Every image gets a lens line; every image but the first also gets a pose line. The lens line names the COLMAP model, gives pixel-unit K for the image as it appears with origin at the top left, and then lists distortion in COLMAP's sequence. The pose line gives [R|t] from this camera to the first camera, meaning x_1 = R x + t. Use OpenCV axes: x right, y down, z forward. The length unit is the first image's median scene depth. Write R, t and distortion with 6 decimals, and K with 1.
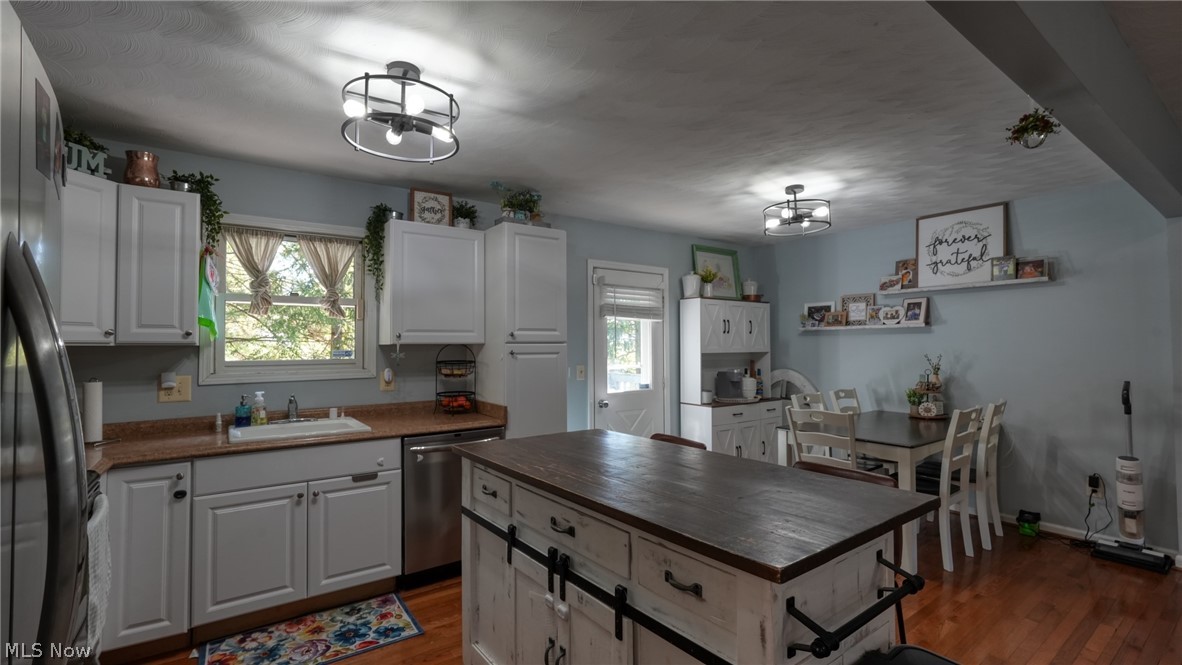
lens RADIAL K [[516.8, 0, 590.6], [0, 516.8, 333.7], [0, 0, 1]] dist [-0.019135, 0.008632]
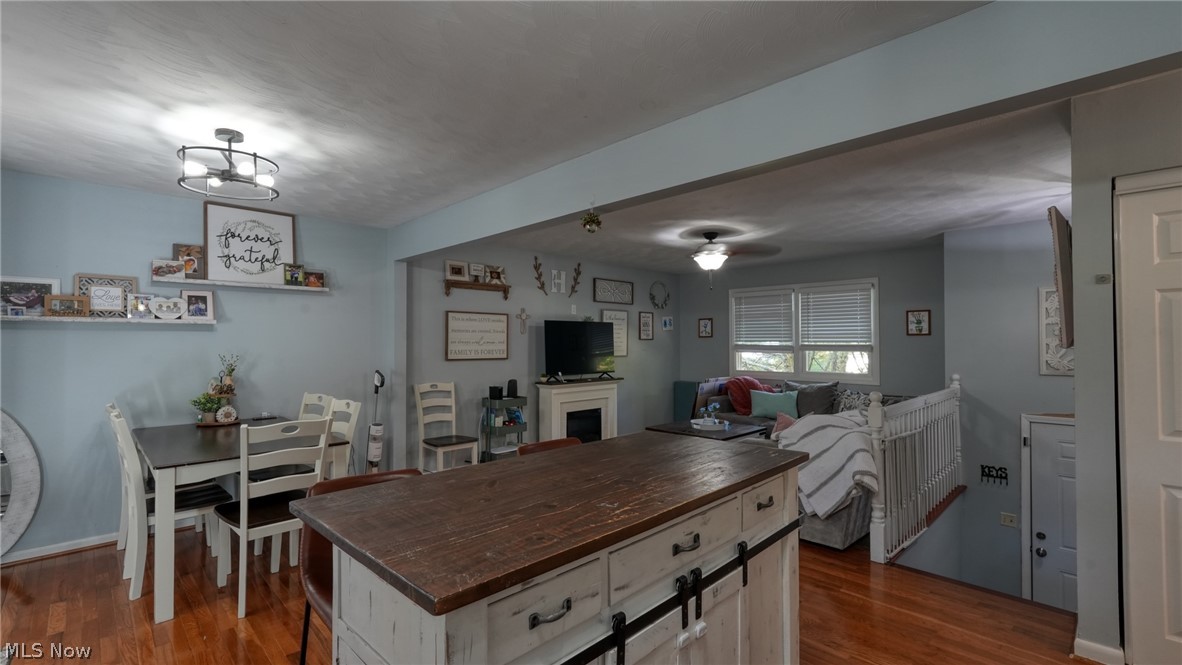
lens RADIAL K [[516.8, 0, 591.2], [0, 516.8, 333.4], [0, 0, 1]] dist [-0.019135, 0.008632]
pose [[-0.153834, 0.024105, 0.987803, -0.454669], [-0.021995, 0.999371, -0.027812, 0.017512], [-0.987852, -0.026005, -0.153207, 0.644505]]
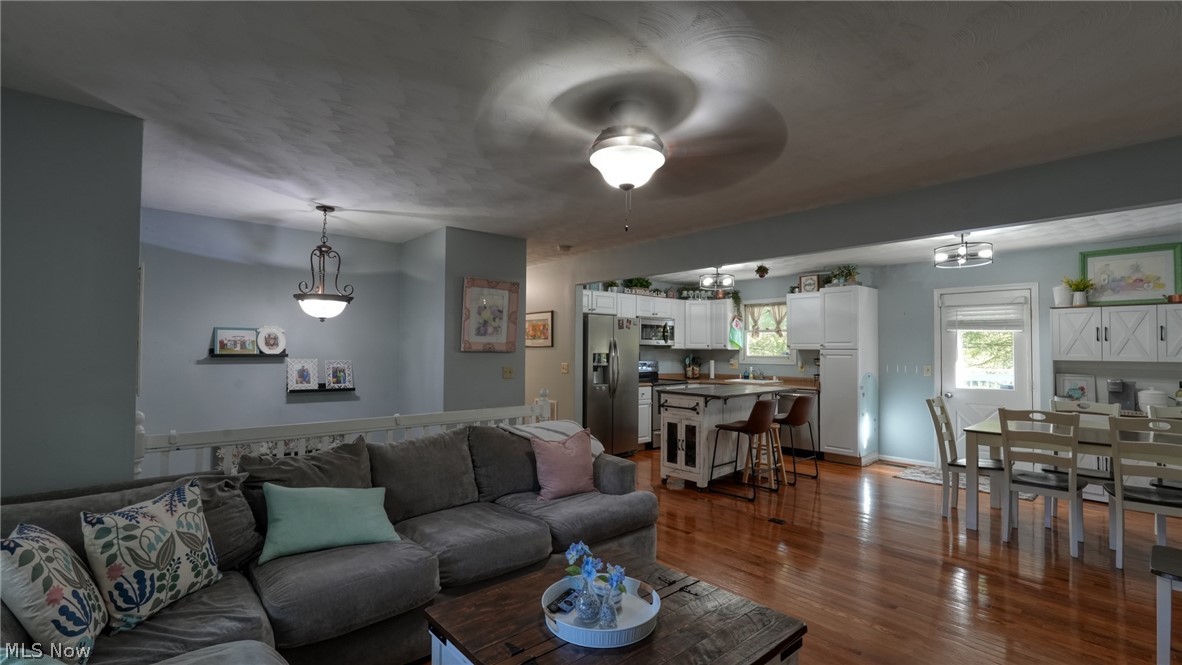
lens RADIAL K [[516.8, 0, 590.6], [0, 516.8, 338.6], [0, 0, 1]] dist [-0.019135, 0.008632]
pose [[0.098038, -0.013253, -0.995094, 1.749798], [0.016450, 0.999796, -0.011695, -0.015432], [0.995047, -0.015223, 0.098236, -0.079655]]
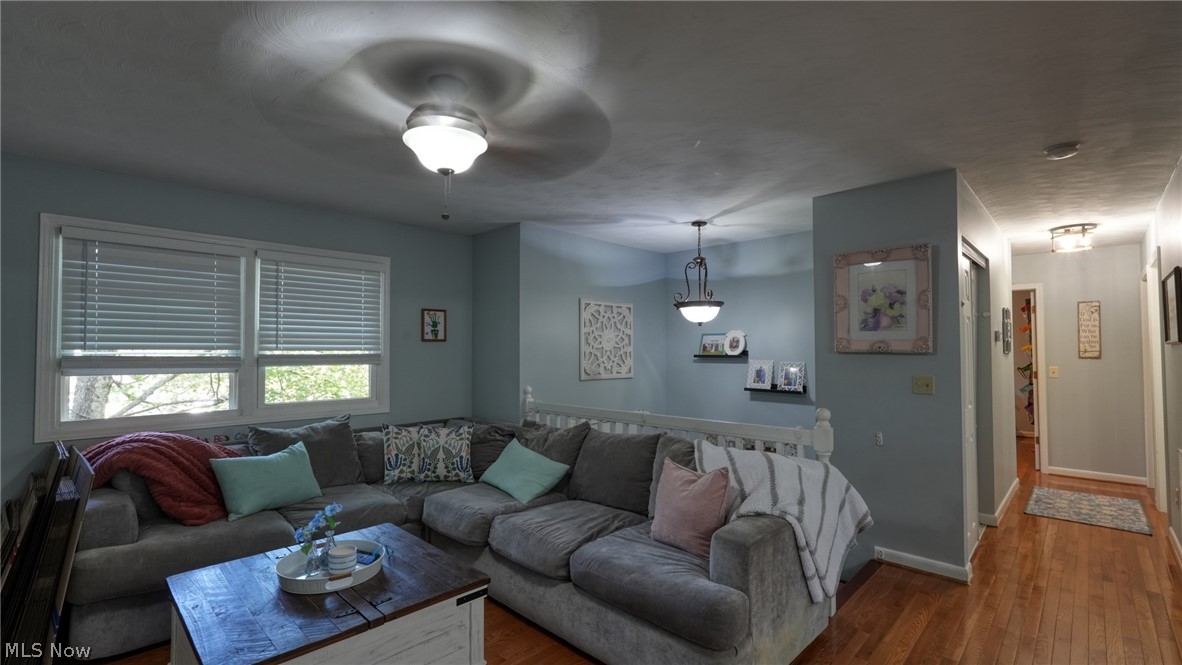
lens RADIAL K [[516.8, 0, 588.5], [0, 516.8, 336.3], [0, 0, 1]] dist [-0.019135, 0.008632]
pose [[-0.985047, 0.004704, -0.172219, 0.989282], [0.013375, 0.998698, -0.049223, 0.010299], [0.171764, -0.050791, -0.983828, 0.698793]]
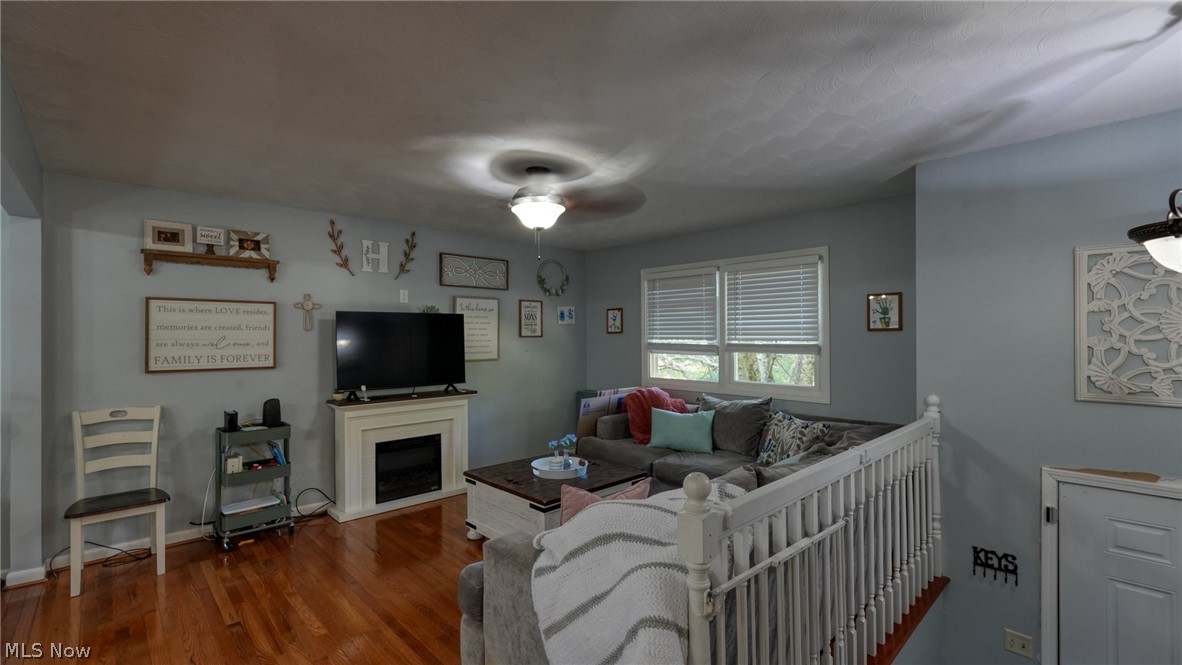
lens RADIAL K [[516.8, 0, 589.6], [0, 516.8, 333.7], [0, 0, 1]] dist [-0.019135, 0.008632]
pose [[-0.139202, 0.011021, 0.990203, 0.056629], [-0.017923, 0.999746, -0.013646, -0.015743], [-0.990102, -0.019647, -0.138969, 0.079479]]
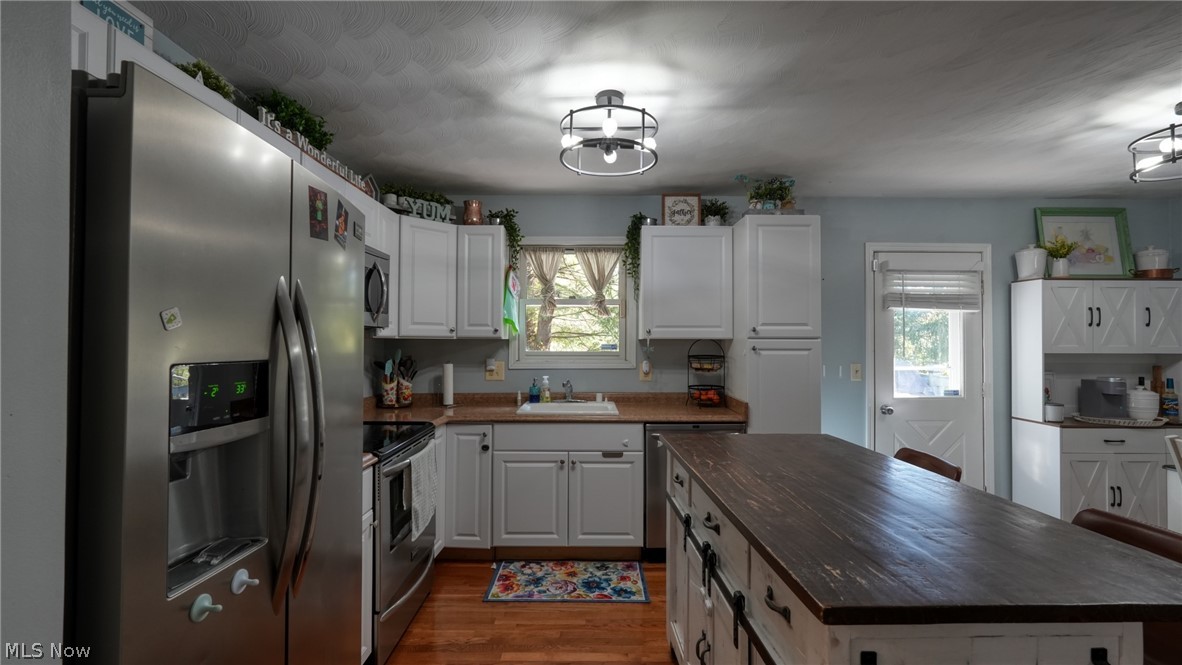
lens RADIAL K [[516.8, 0, 589.5], [0, 516.8, 334.0], [0, 0, 1]] dist [-0.019135, 0.008632]
pose [[0.815330, -0.000367, -0.578996, 0.160094], [0.005959, 0.999952, 0.007757, 0.000253], [0.578965, -0.009775, 0.815294, 0.027030]]
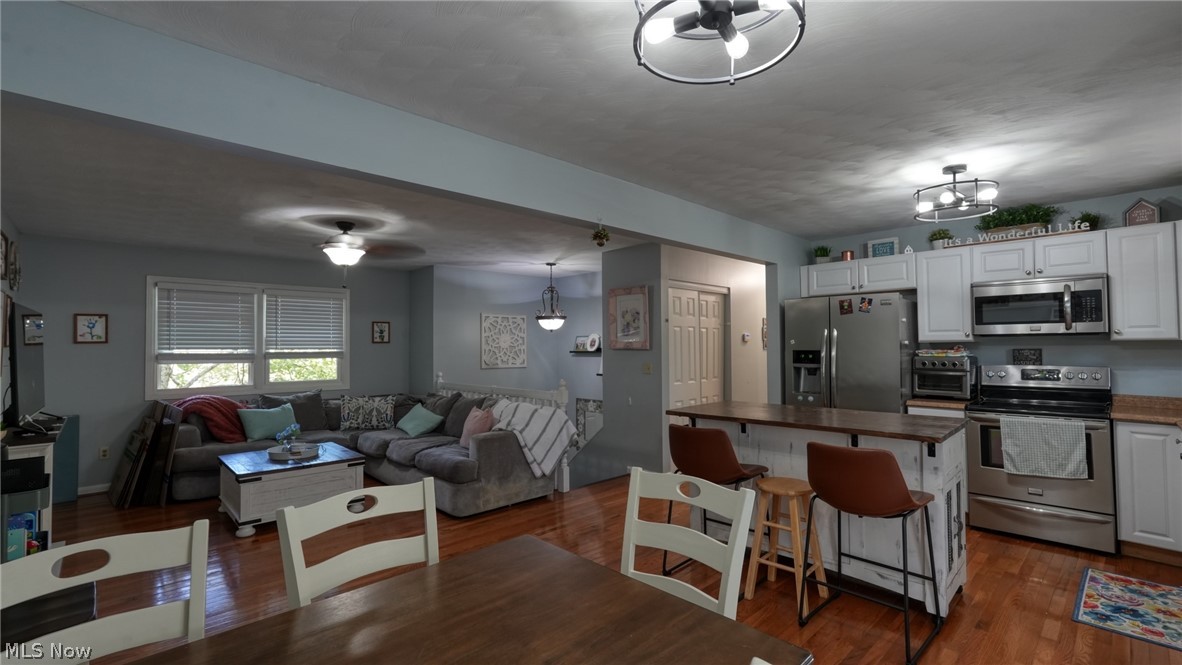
lens RADIAL K [[516.8, 0, 588.0], [0, 516.8, 334.0], [0, 0, 1]] dist [-0.019135, 0.008632]
pose [[-0.990591, 0.011442, -0.136374, 0.599395], [0.018157, 0.998678, -0.048097, 0.030189], [0.135643, -0.050121, -0.989489, 1.477577]]
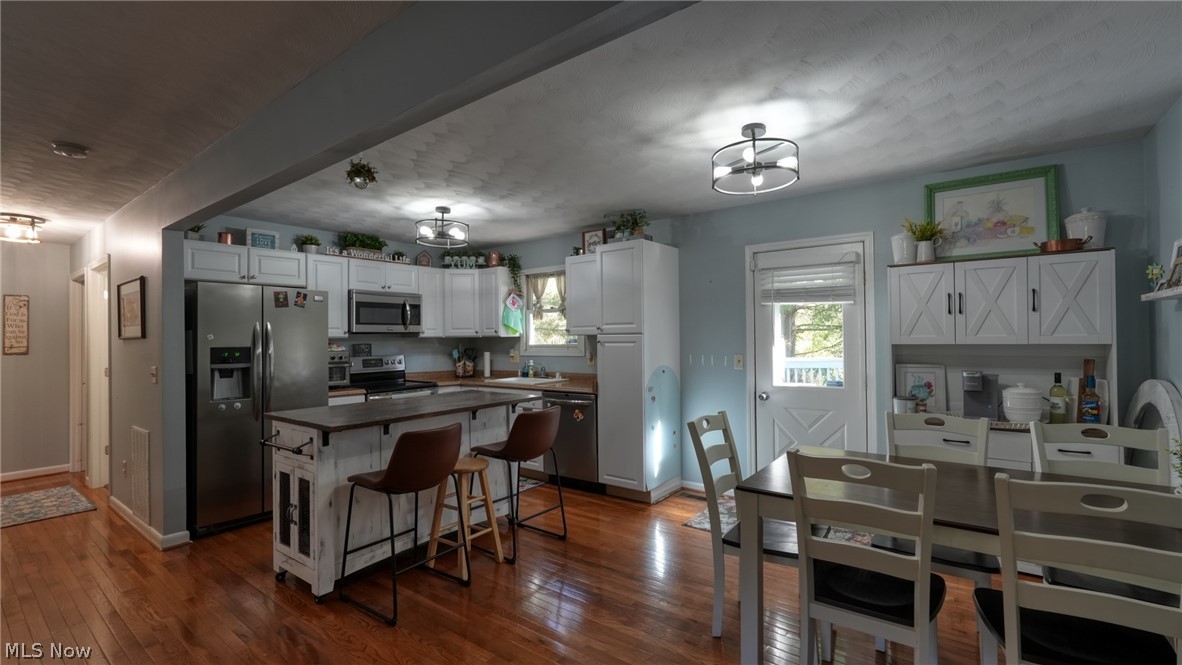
lens RADIAL K [[516.8, 0, 590.4], [0, 516.8, 336.4], [0, 0, 1]] dist [-0.019135, 0.008632]
pose [[0.288898, 0.001681, -0.957358, 1.153716], [0.033433, 0.999371, 0.011844, 0.006496], [0.956776, -0.035429, 0.288661, 0.592998]]
